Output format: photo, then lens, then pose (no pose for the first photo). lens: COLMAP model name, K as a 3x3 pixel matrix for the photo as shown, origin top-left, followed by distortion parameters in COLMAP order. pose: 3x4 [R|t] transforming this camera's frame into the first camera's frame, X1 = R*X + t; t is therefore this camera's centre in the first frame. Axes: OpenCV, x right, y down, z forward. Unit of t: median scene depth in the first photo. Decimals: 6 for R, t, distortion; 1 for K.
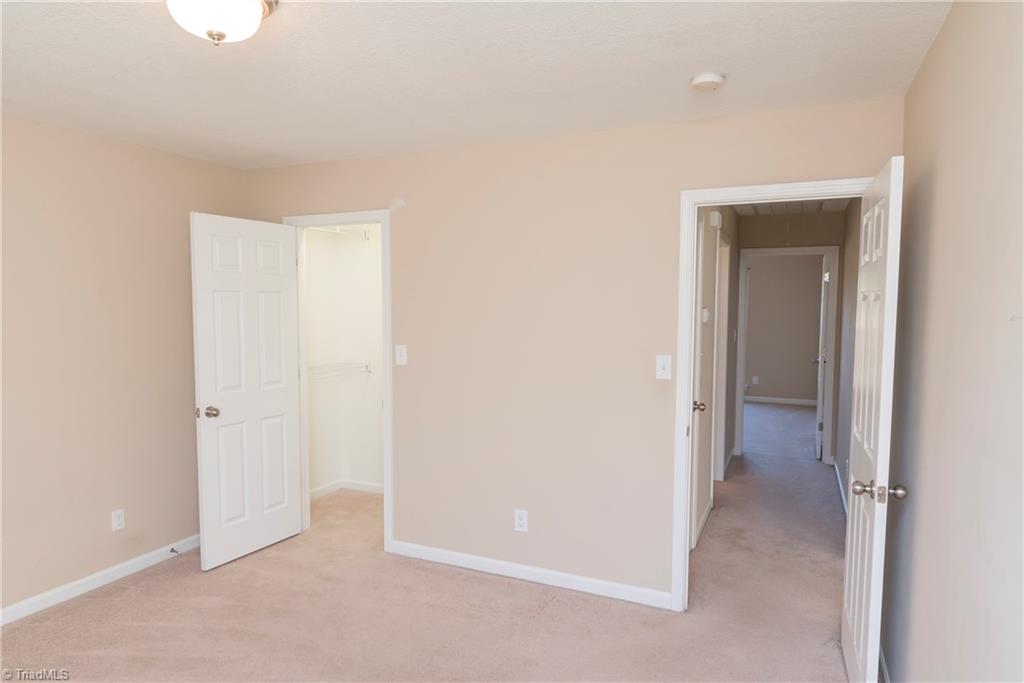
lens RADIAL K [[614.7, 0, 513.8], [0, 614.7, 346.4], [0, 0, 1]] dist [0.004034, 0.000486]
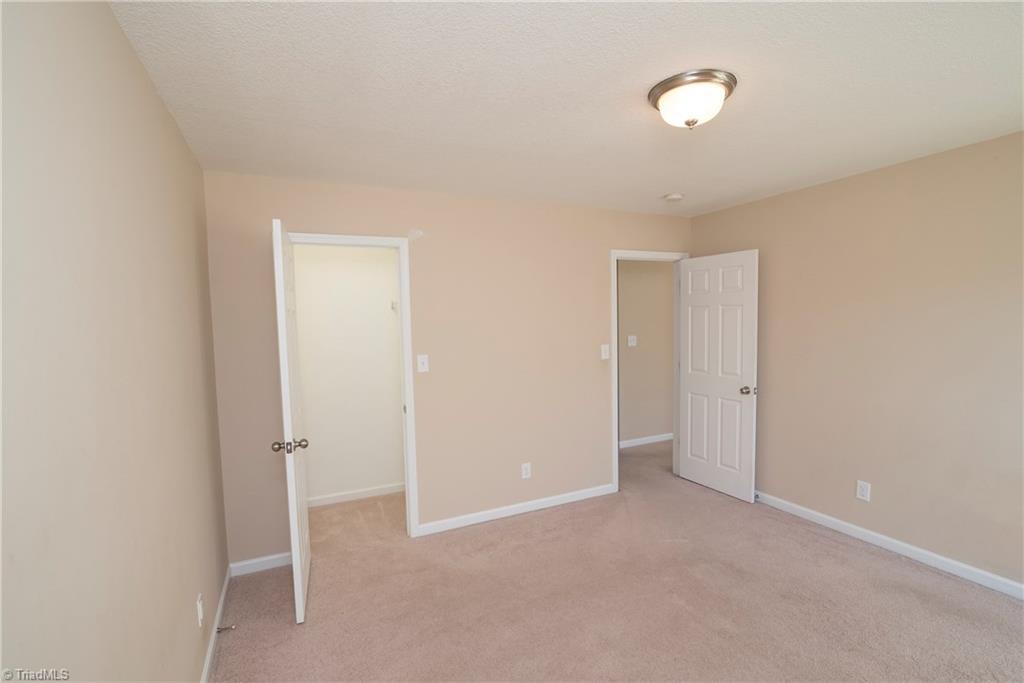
lens RADIAL K [[460.2, 0, 512.0], [0, 460.2, 341.5], [0, 0, 1]] dist [0.017743, -0.000388]
pose [[0.653060, -0.064462, 0.754558, -0.797779], [0.075177, 0.996967, 0.020106, -0.035572], [-0.753566, 0.043595, 0.655926, 0.323880]]
